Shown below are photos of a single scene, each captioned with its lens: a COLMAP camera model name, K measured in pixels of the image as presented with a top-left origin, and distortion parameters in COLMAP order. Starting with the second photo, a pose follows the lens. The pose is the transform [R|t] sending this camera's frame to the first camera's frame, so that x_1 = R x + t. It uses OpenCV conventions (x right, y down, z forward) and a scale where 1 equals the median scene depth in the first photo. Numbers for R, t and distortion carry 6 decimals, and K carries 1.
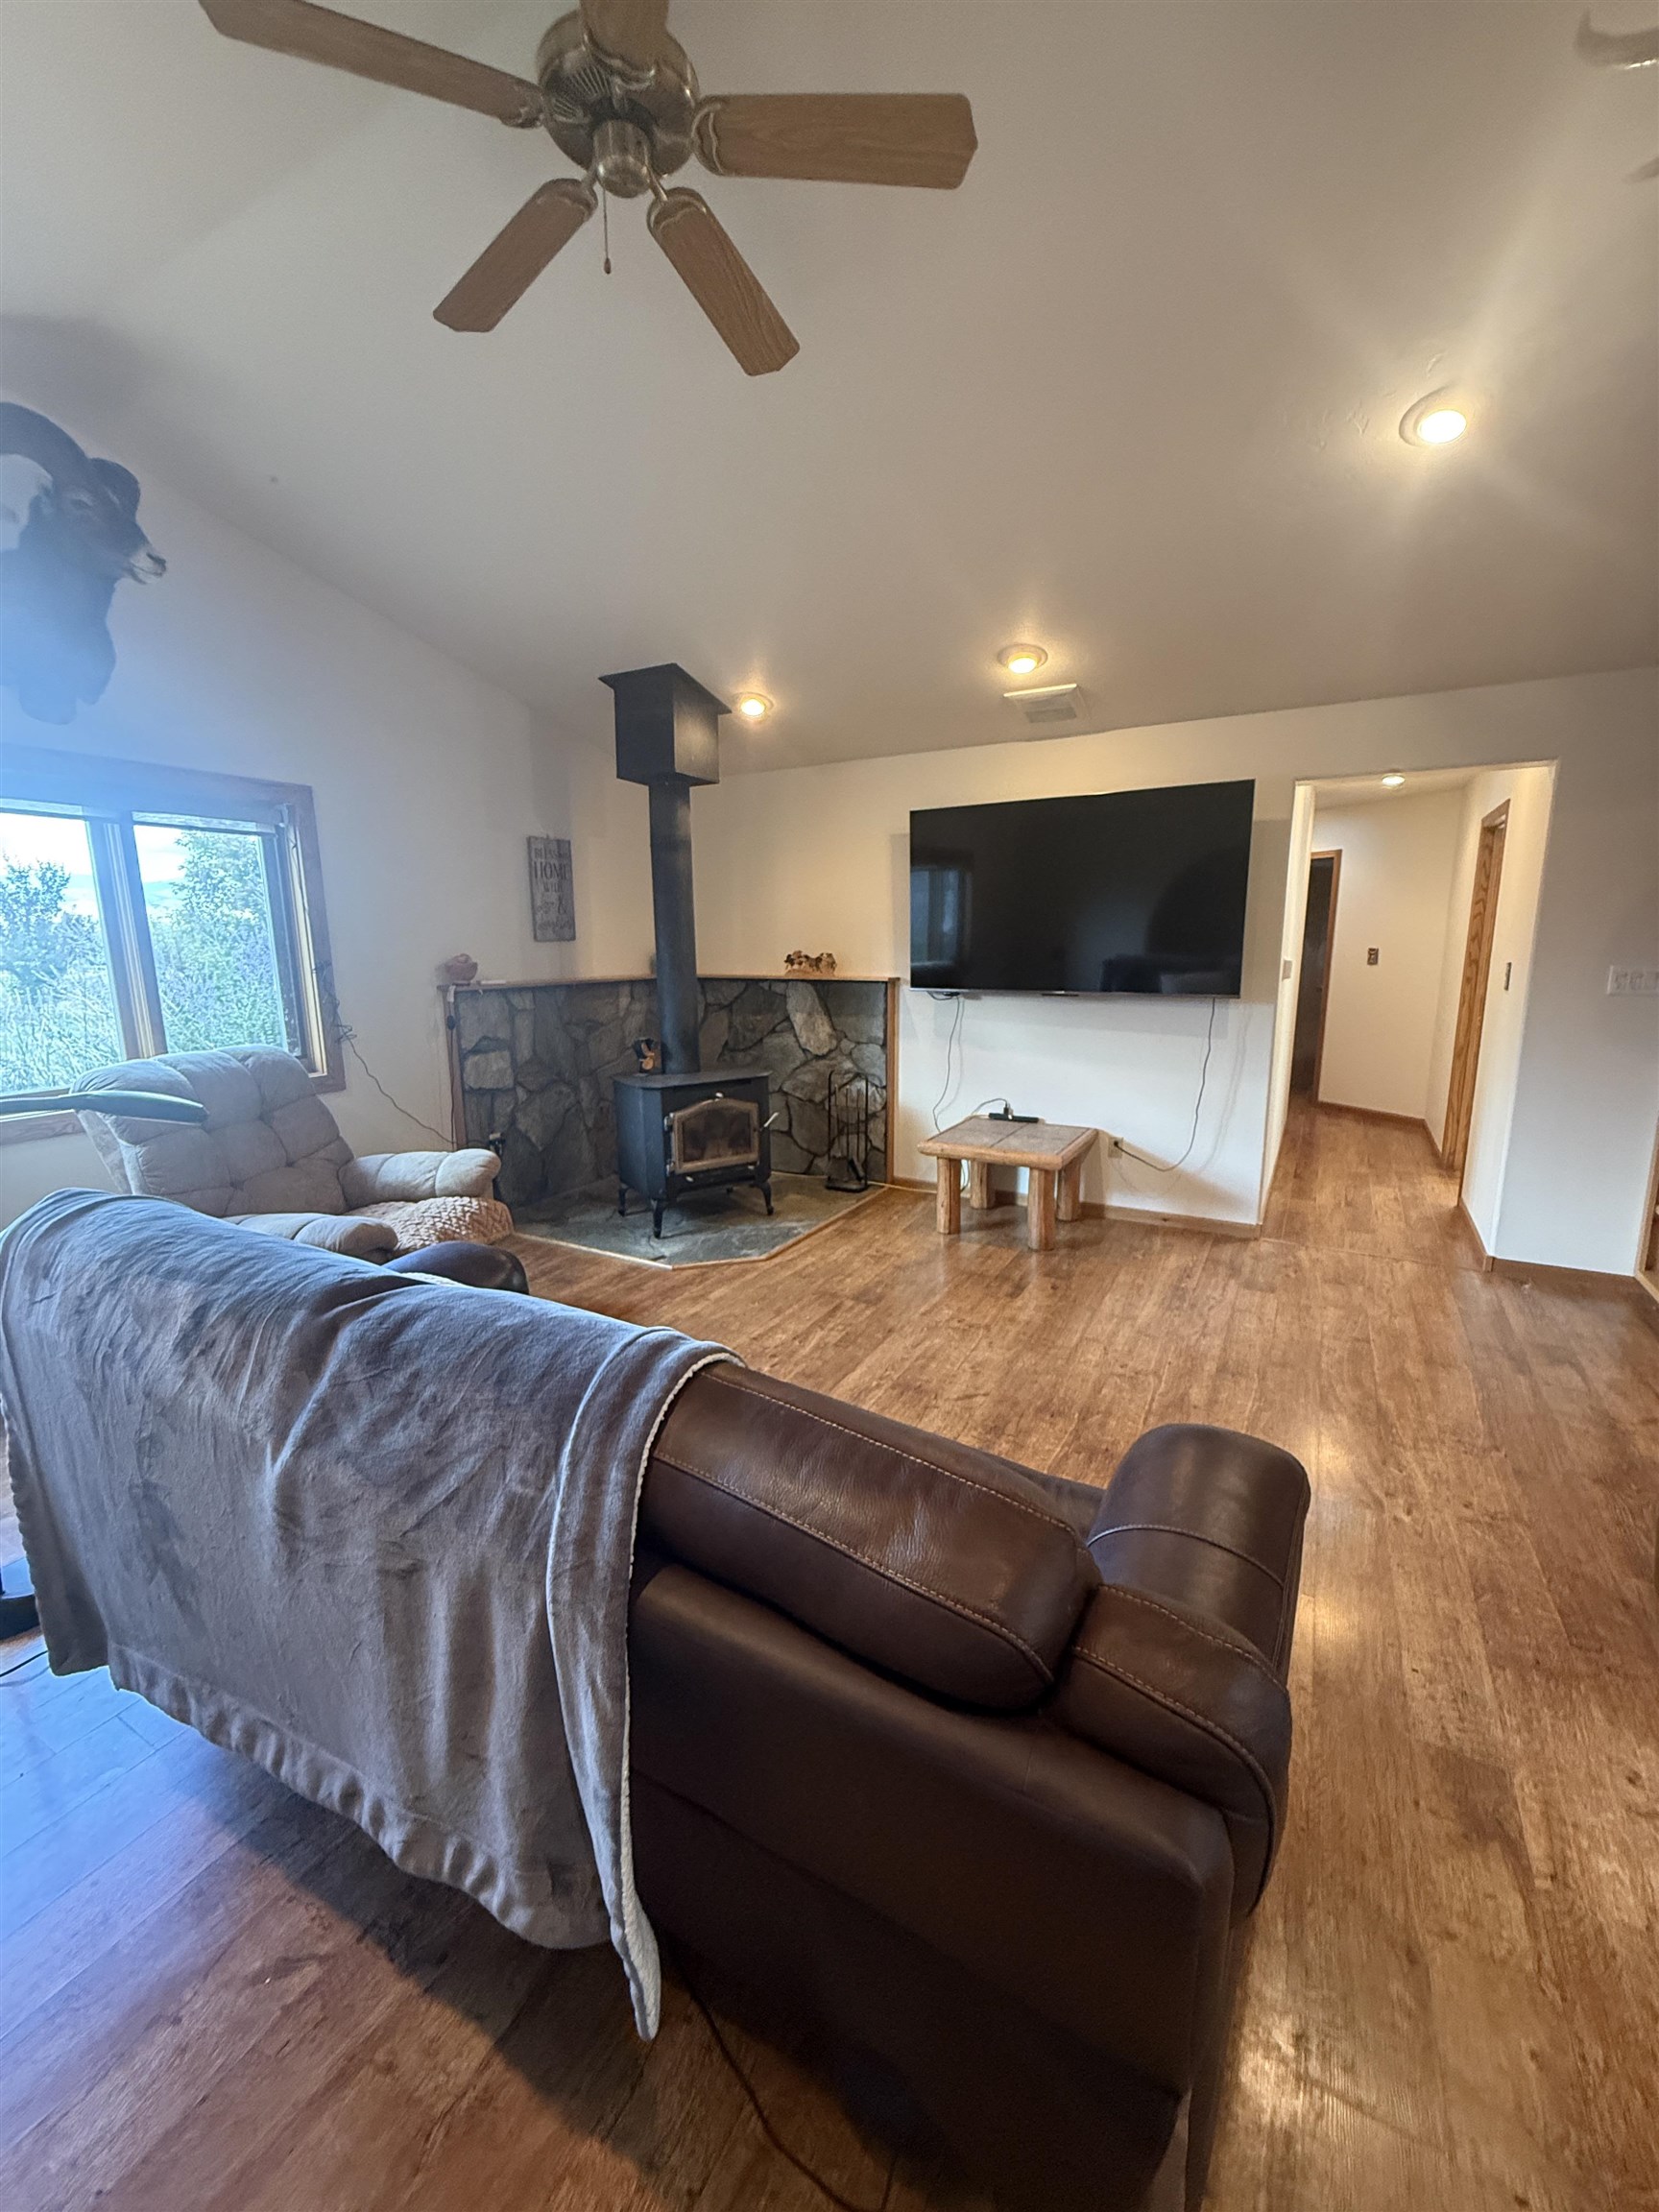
lens RADIAL K [[886.5, 0, 829.0], [0, 886.5, 1106.6], [0, 0, 1]] dist [0.000982, 0.000211]
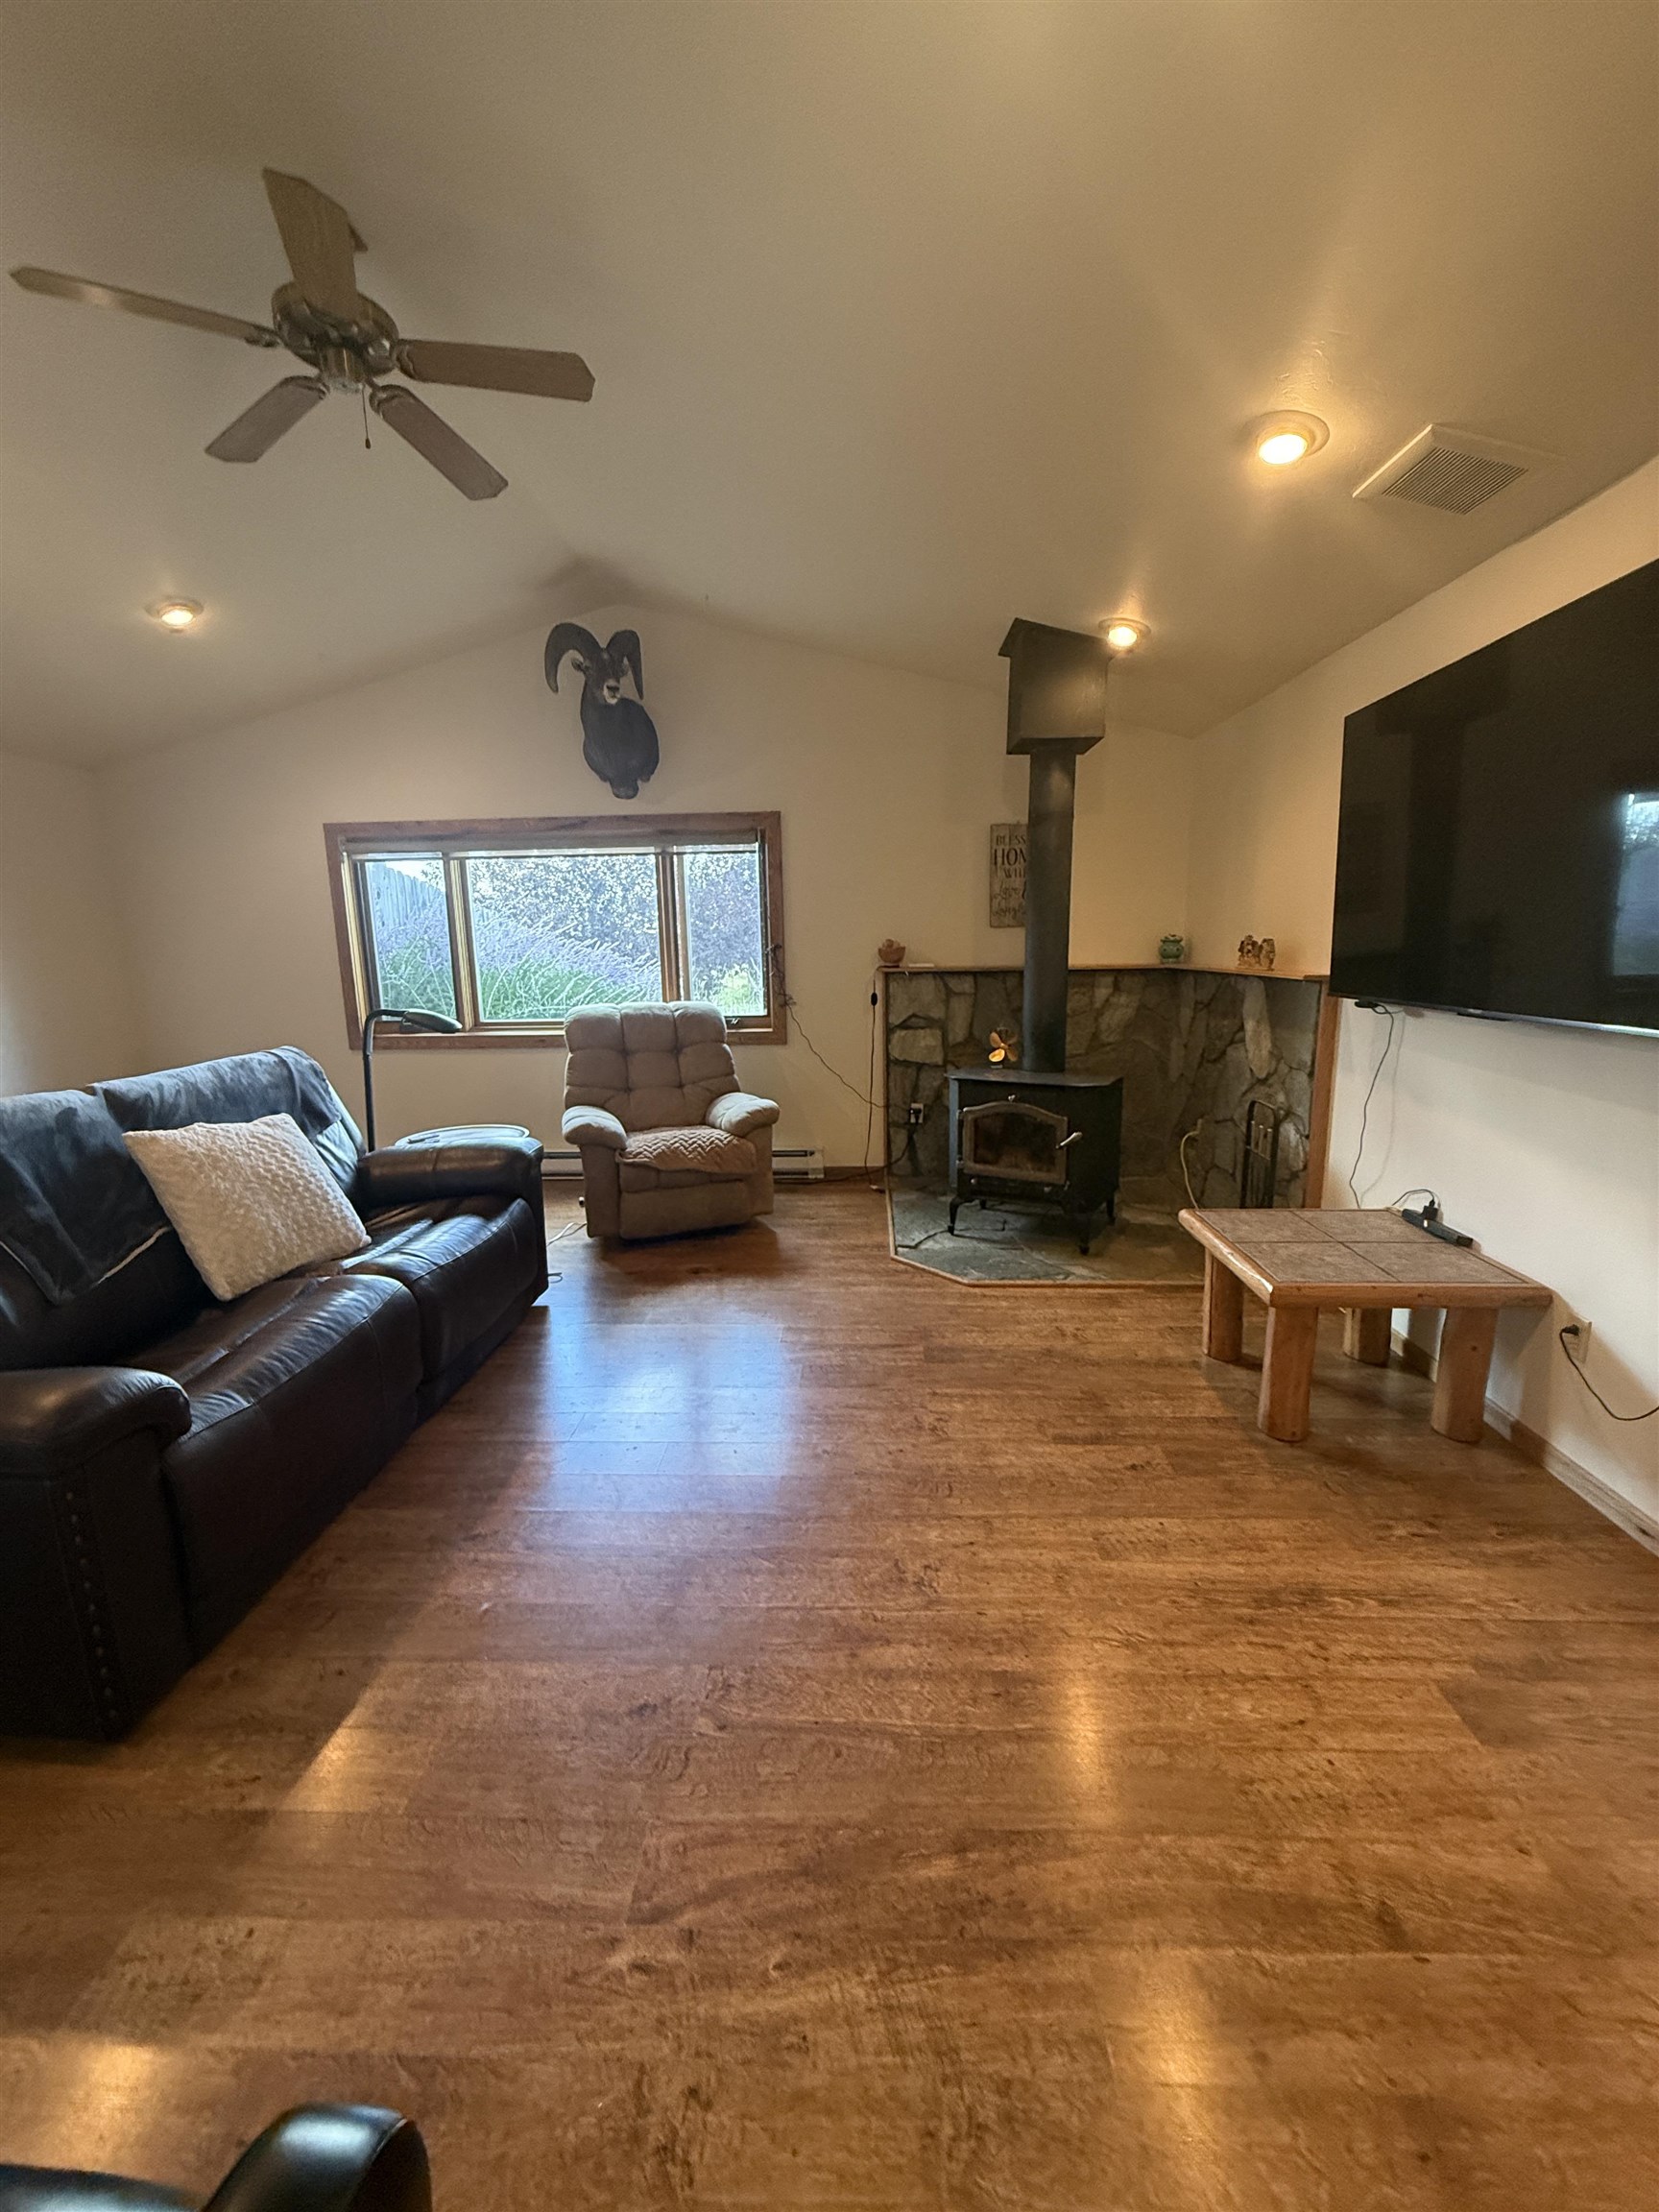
lens RADIAL K [[886.5, 0, 832.1], [0, 886.5, 1106.7], [0, 0, 1]] dist [0.000982, 0.000211]
pose [[0.444444, 0.165750, -0.880339, 0.567301], [-0.156015, 0.982036, 0.106133, -0.068883], [0.882116, 0.090176, 0.462320, 0.417732]]
